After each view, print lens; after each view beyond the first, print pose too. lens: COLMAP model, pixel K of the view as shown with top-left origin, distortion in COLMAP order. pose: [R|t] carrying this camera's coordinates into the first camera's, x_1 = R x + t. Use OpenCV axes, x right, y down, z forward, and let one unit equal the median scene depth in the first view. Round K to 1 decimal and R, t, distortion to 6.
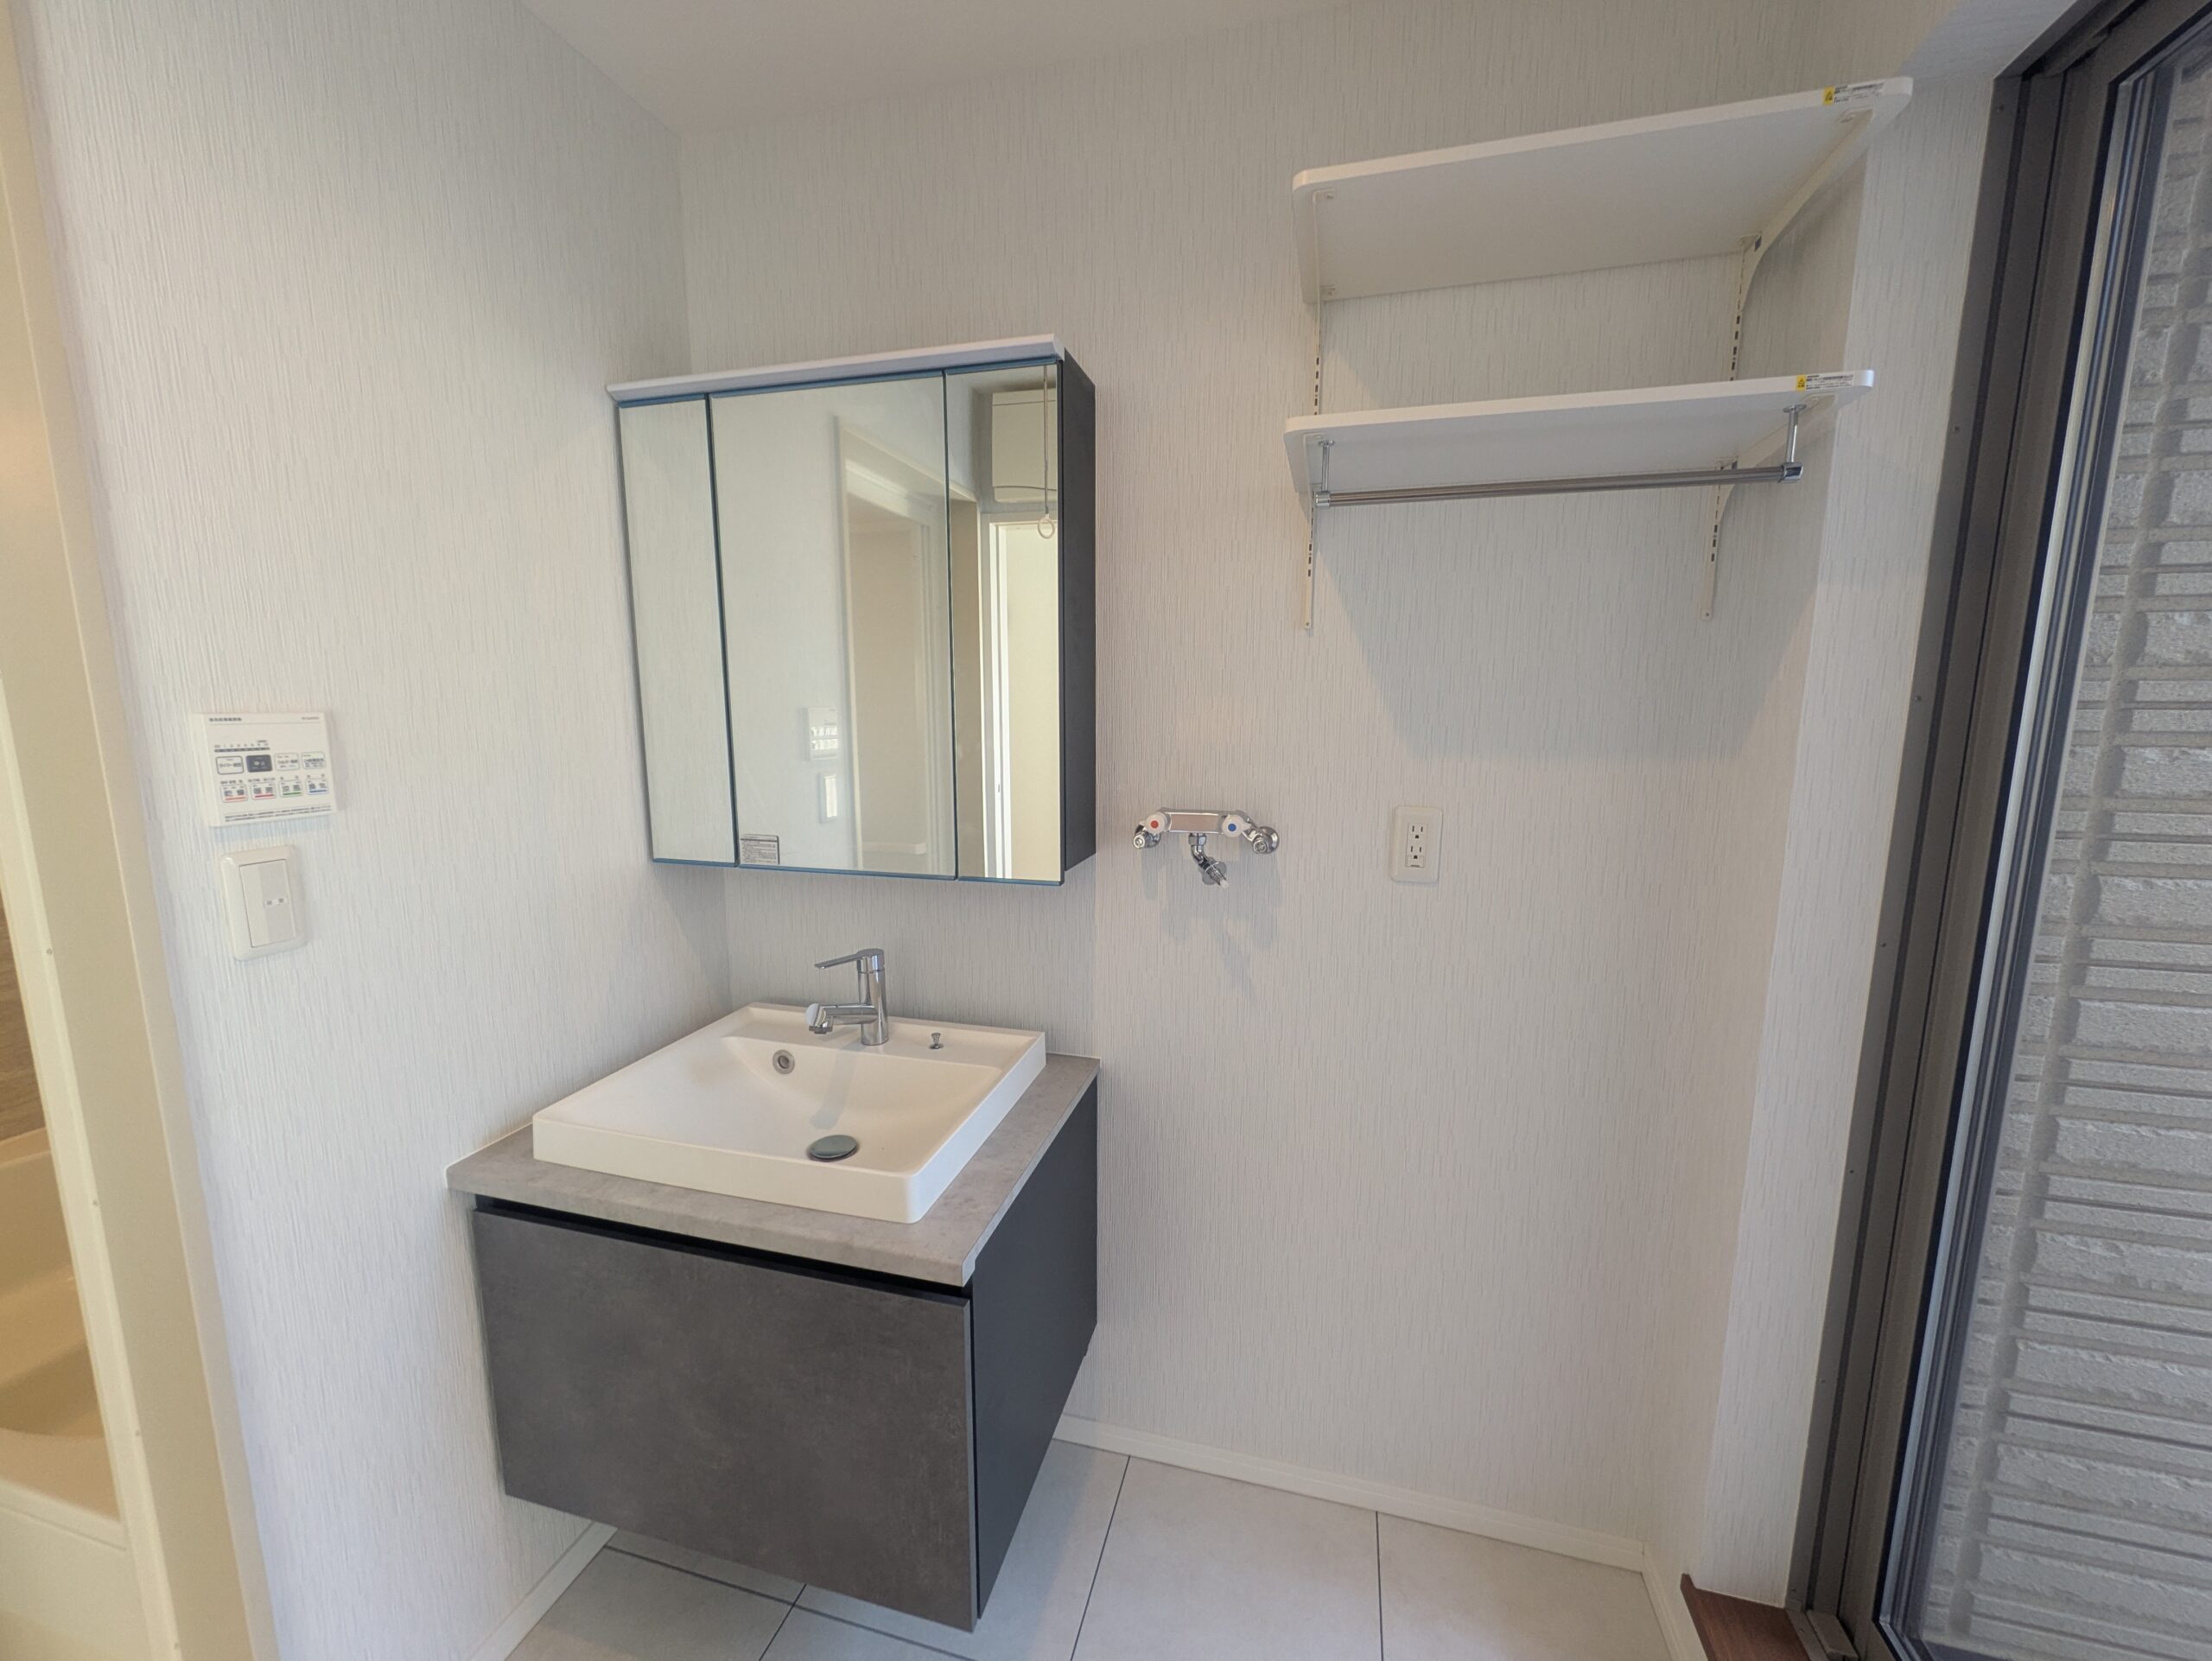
lens RADIAL K [[867.6, 0, 1108.4], [0, 867.6, 831.3], [0, 0, 1]] dist [-0.008505, -0.000009]
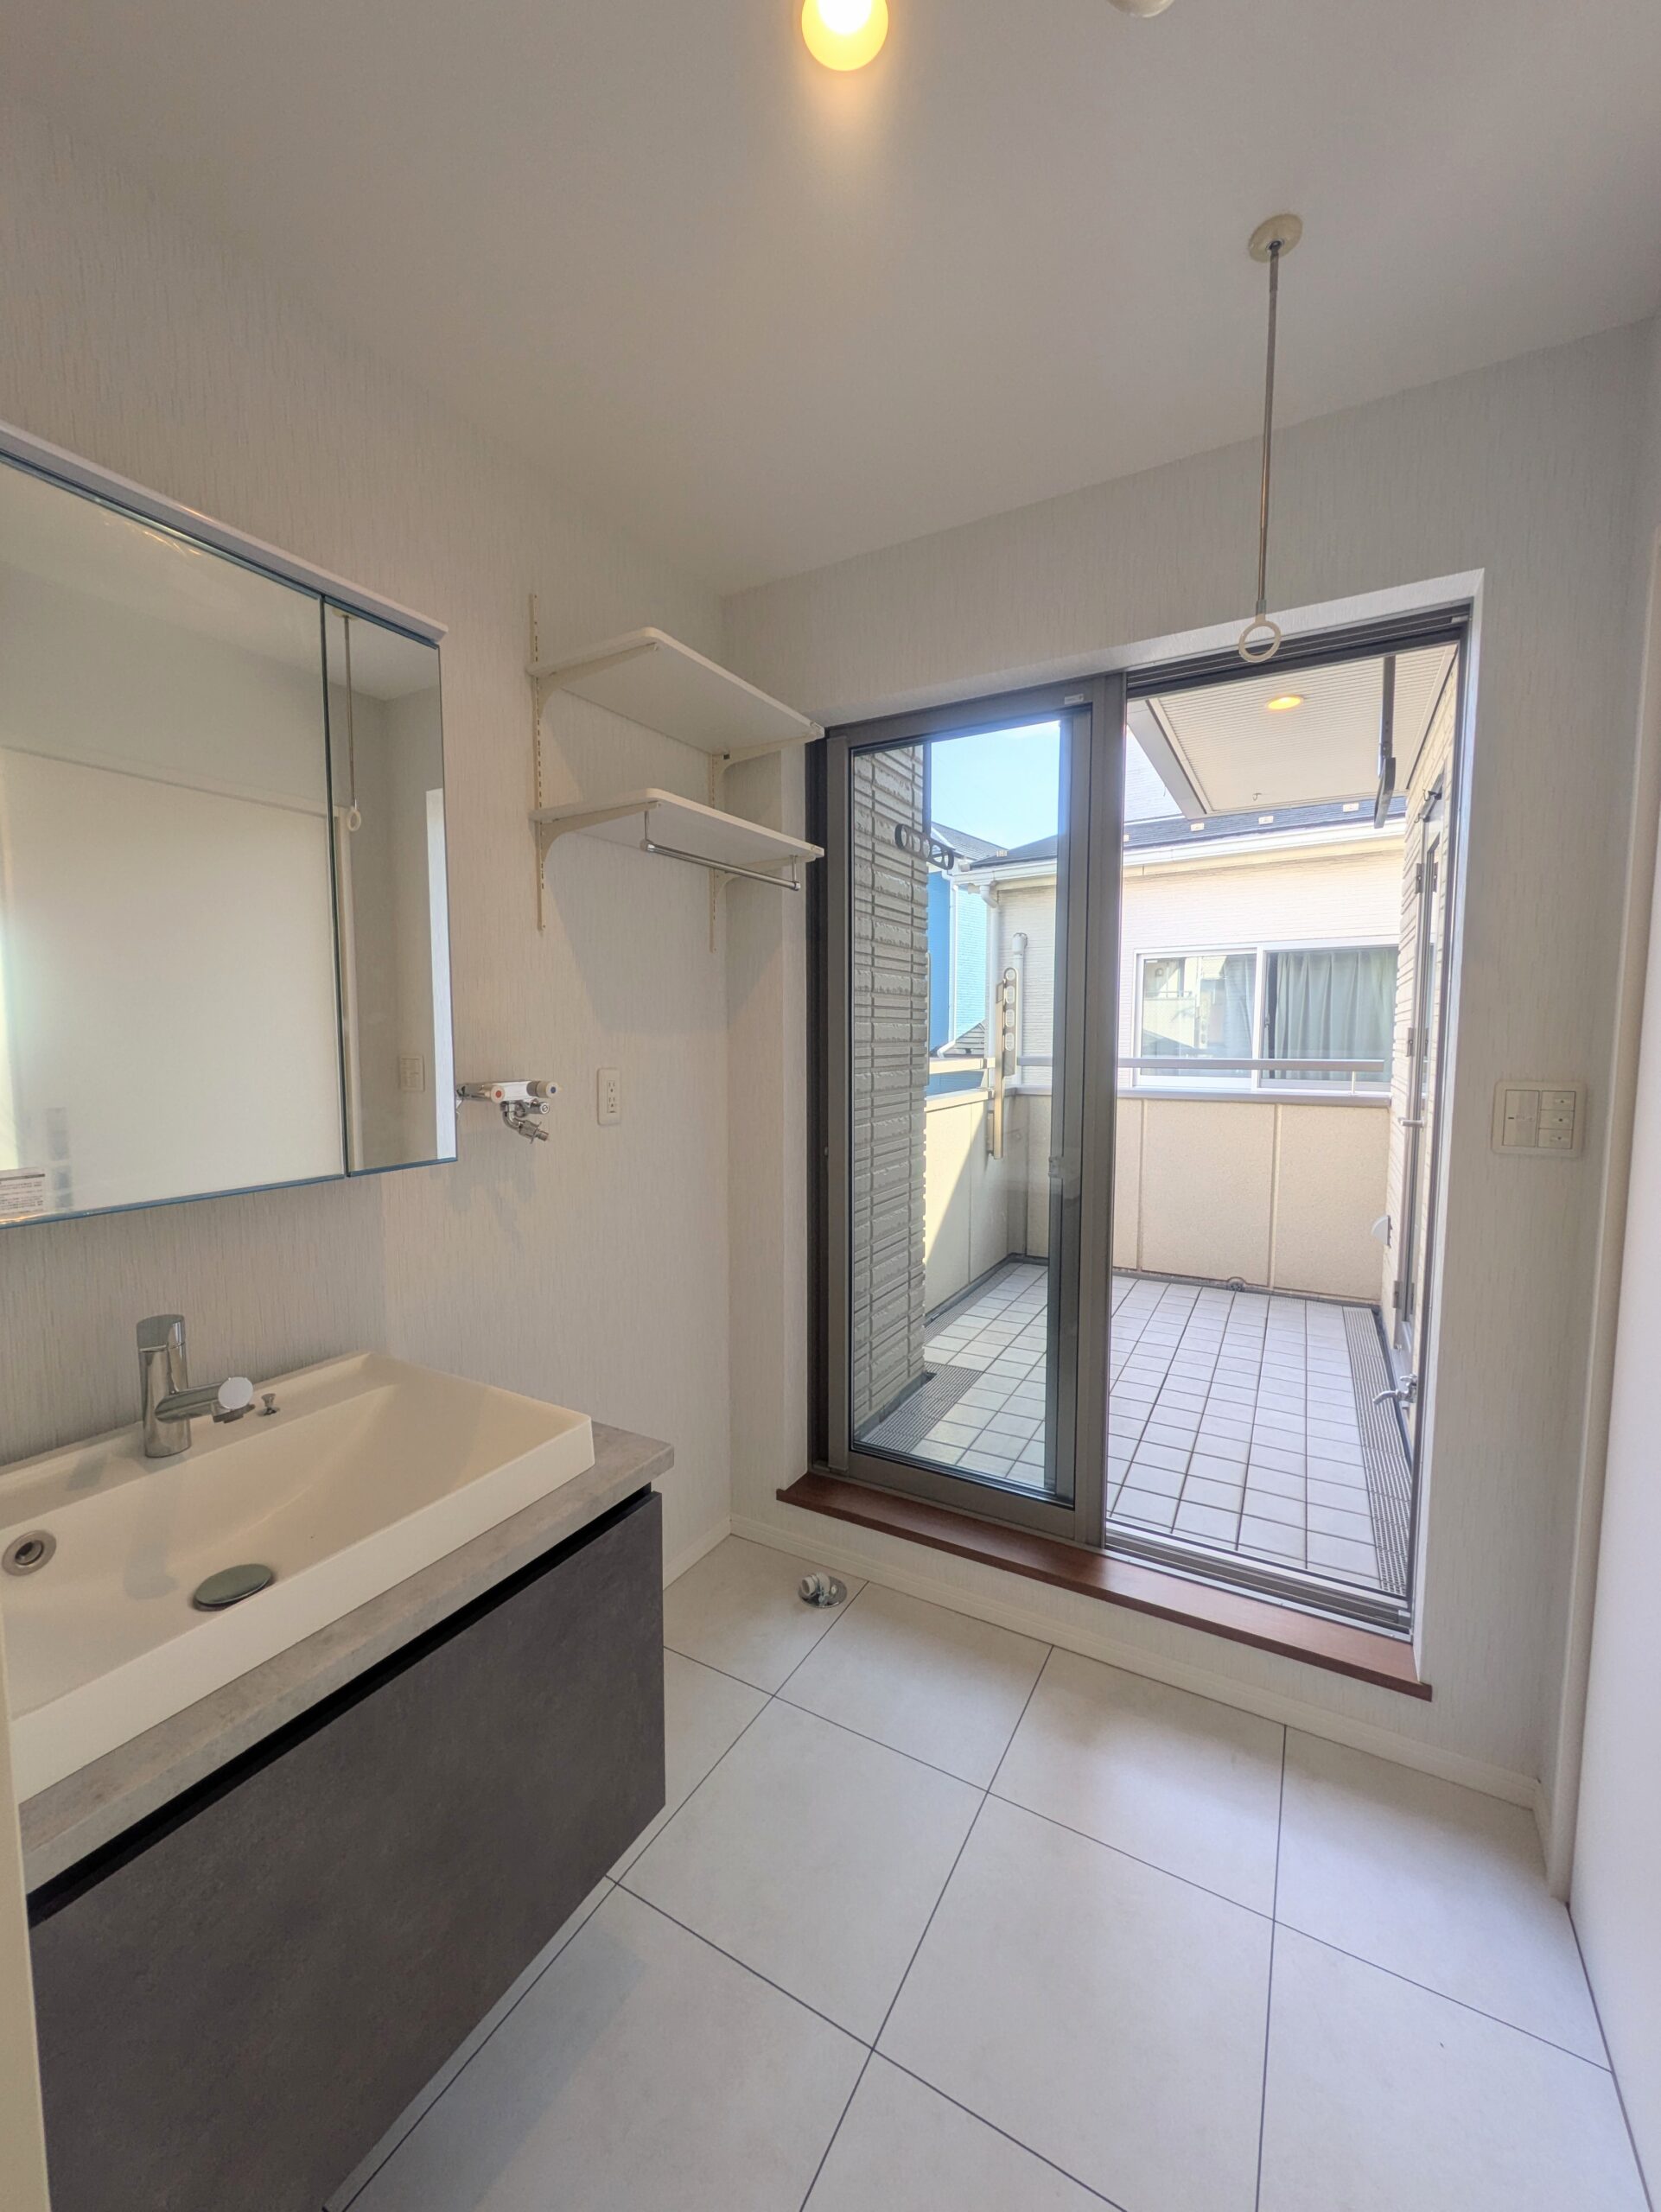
lens RADIAL K [[867.6, 0, 821.9], [0, 867.6, 1103.9], [0, 0, 1]] dist [-0.008505, -0.000009]
pose [[0.255750, -0.082203, 0.963242, -0.946063], [0.140612, 0.988946, 0.047062, 0.010289], [-0.956462, 0.123407, 0.264482, 0.340949]]
